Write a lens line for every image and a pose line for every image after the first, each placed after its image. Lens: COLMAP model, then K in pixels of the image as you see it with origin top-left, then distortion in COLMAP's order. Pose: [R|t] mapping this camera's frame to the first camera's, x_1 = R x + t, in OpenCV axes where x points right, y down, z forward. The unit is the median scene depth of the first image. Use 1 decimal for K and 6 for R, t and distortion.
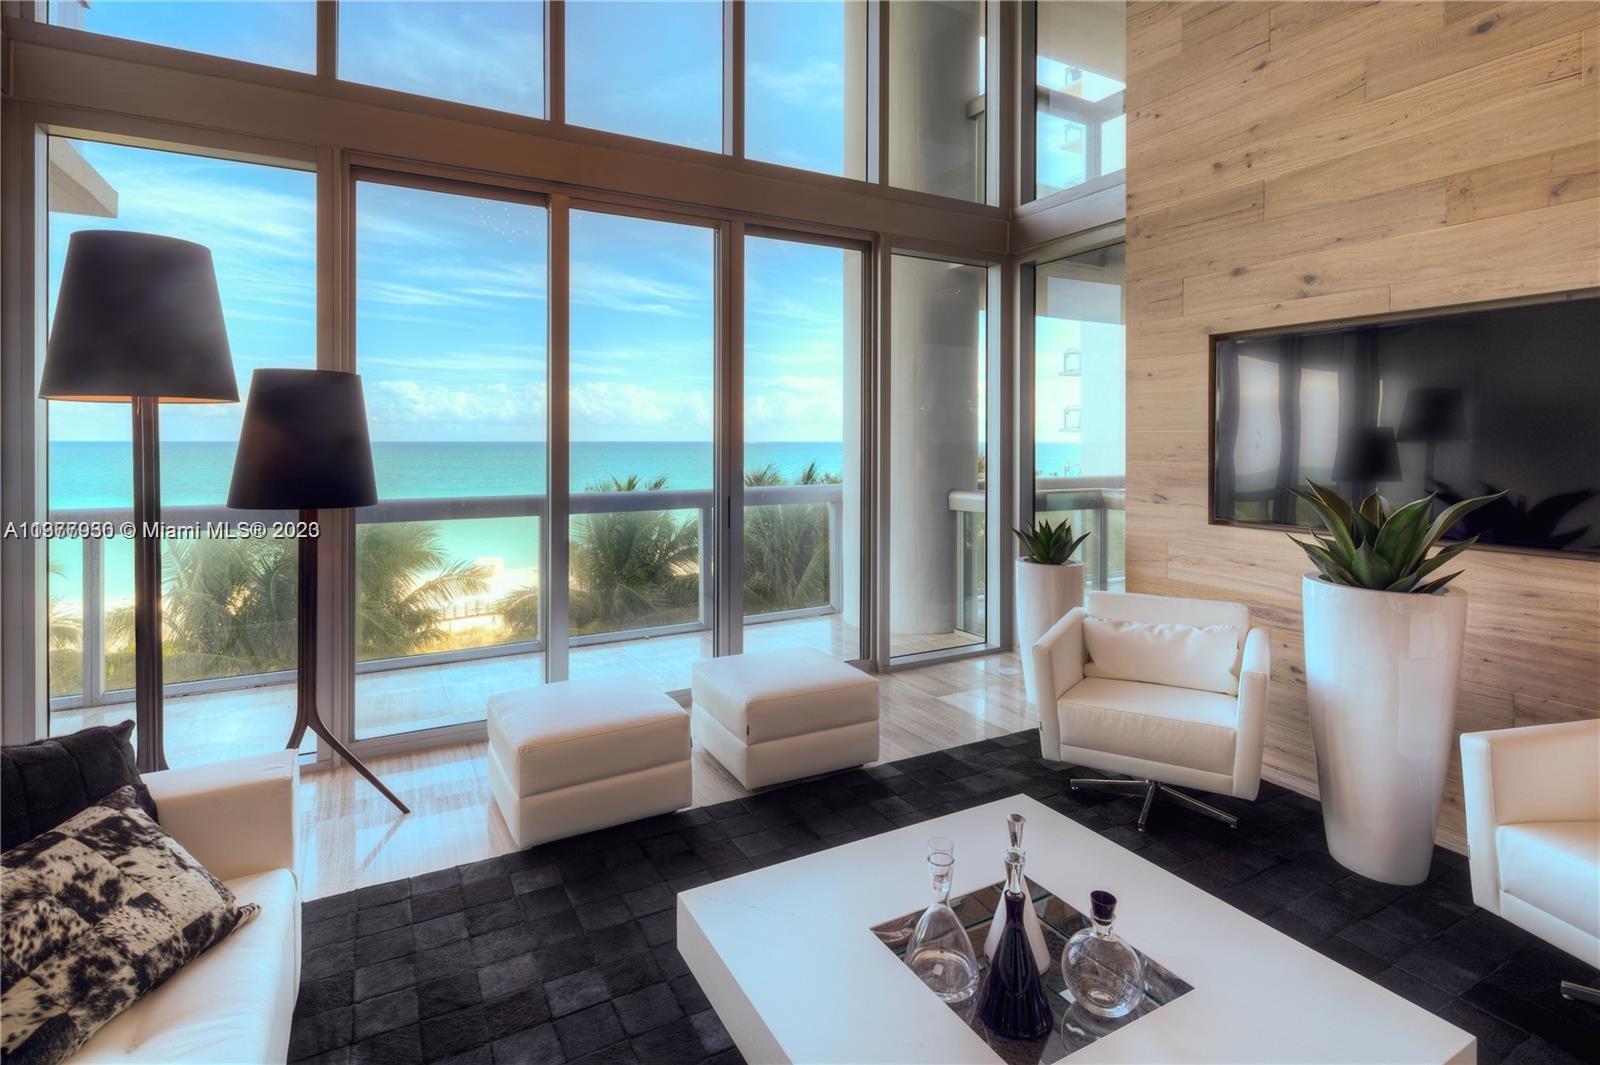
lens RADIAL K [[774.9, 0, 790.7], [0, 774.9, 440.6], [0, 0, 1]] dist [-0.008561, -0.000968]
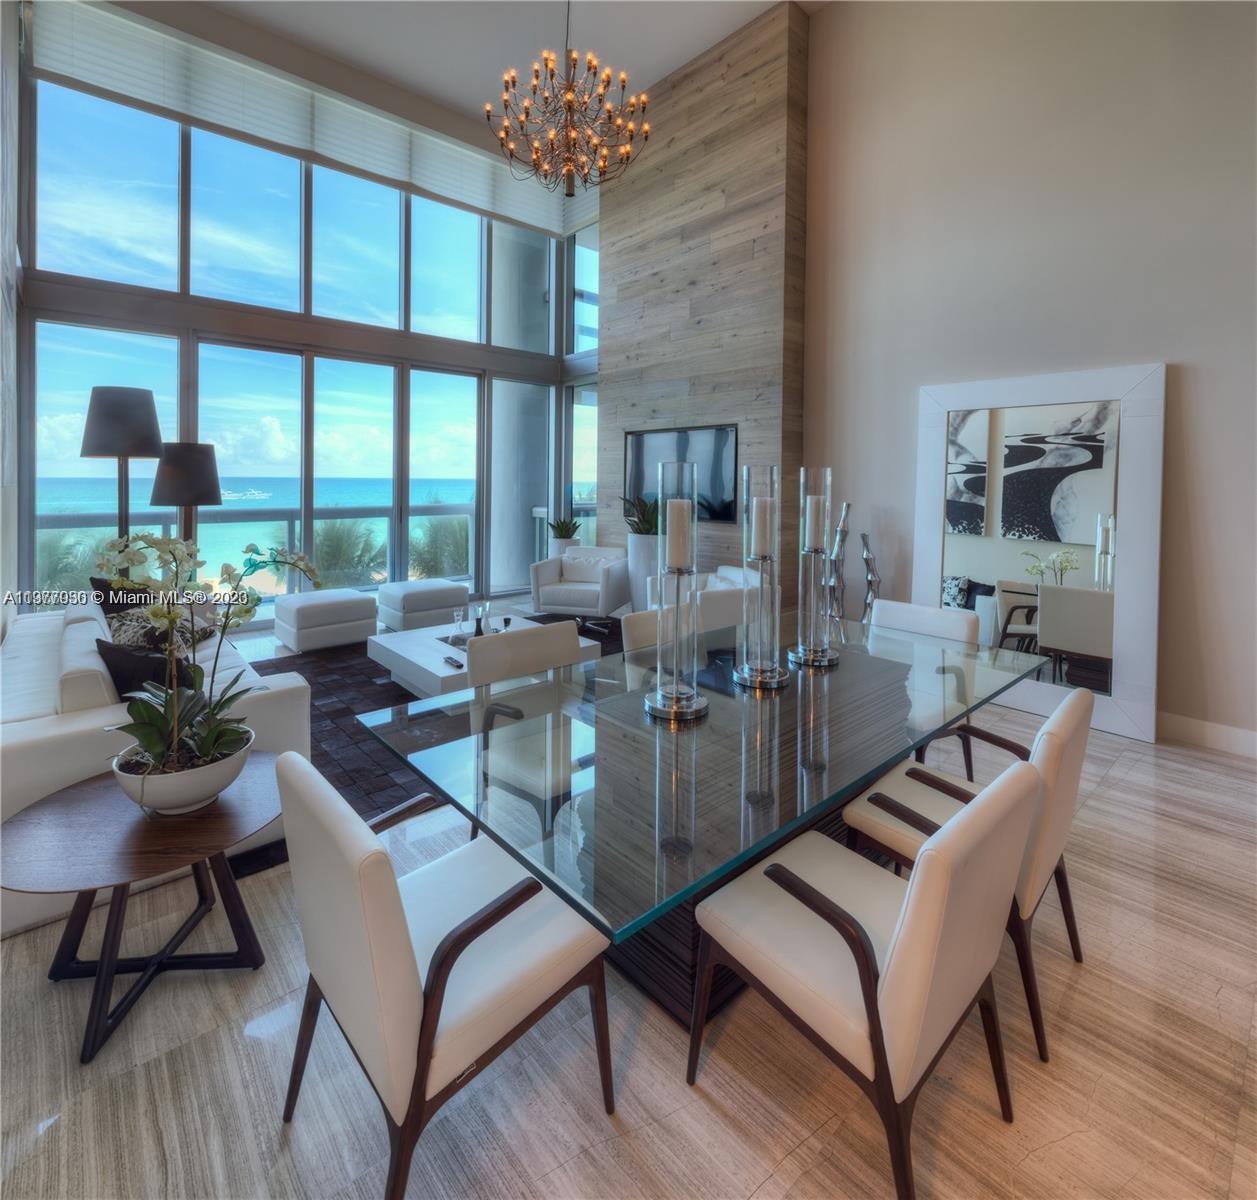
lens RADIAL K [[649.7, 0, 627.2], [0, 649.7, 487.6], [0, 0, 1]] dist [-0.001443, -0.000033]
pose [[0.976081, 0.005764, 0.217333, 0.120863], [-0.008546, 0.999893, 0.011866, 0.001099], [-0.217241, -0.013439, 0.976025, -0.722505]]
